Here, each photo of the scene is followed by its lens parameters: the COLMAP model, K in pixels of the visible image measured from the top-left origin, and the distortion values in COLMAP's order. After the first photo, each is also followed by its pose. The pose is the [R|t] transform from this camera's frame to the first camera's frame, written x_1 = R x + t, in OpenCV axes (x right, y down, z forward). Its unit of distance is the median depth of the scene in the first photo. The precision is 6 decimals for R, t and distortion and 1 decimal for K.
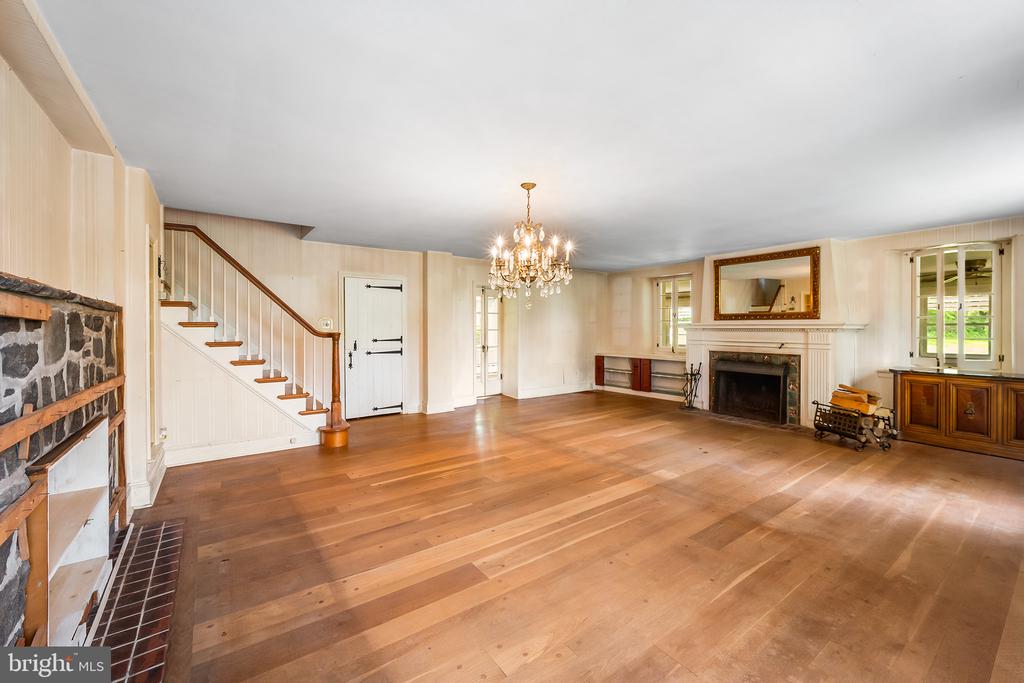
lens RADIAL K [[414.1, 0, 512.4], [0, 414.1, 333.6], [0, 0, 1]] dist [0.013520, -0.000942]
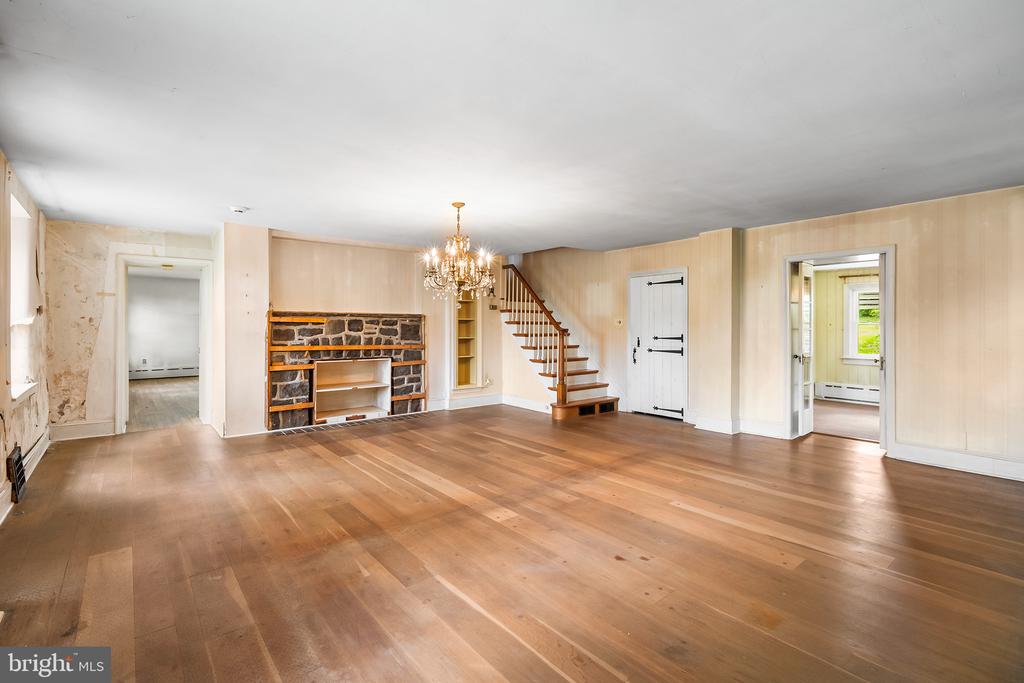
lens RADIAL K [[477.2, 0, 511.0], [0, 477.2, 330.3], [0, 0, 1]] dist [0.004592, 0.001268]
pose [[0.041077, 0.006016, -0.999138, 1.359975], [-0.015603, 0.999864, 0.005379, -0.004272], [0.999034, 0.015369, 0.041165, 1.067736]]
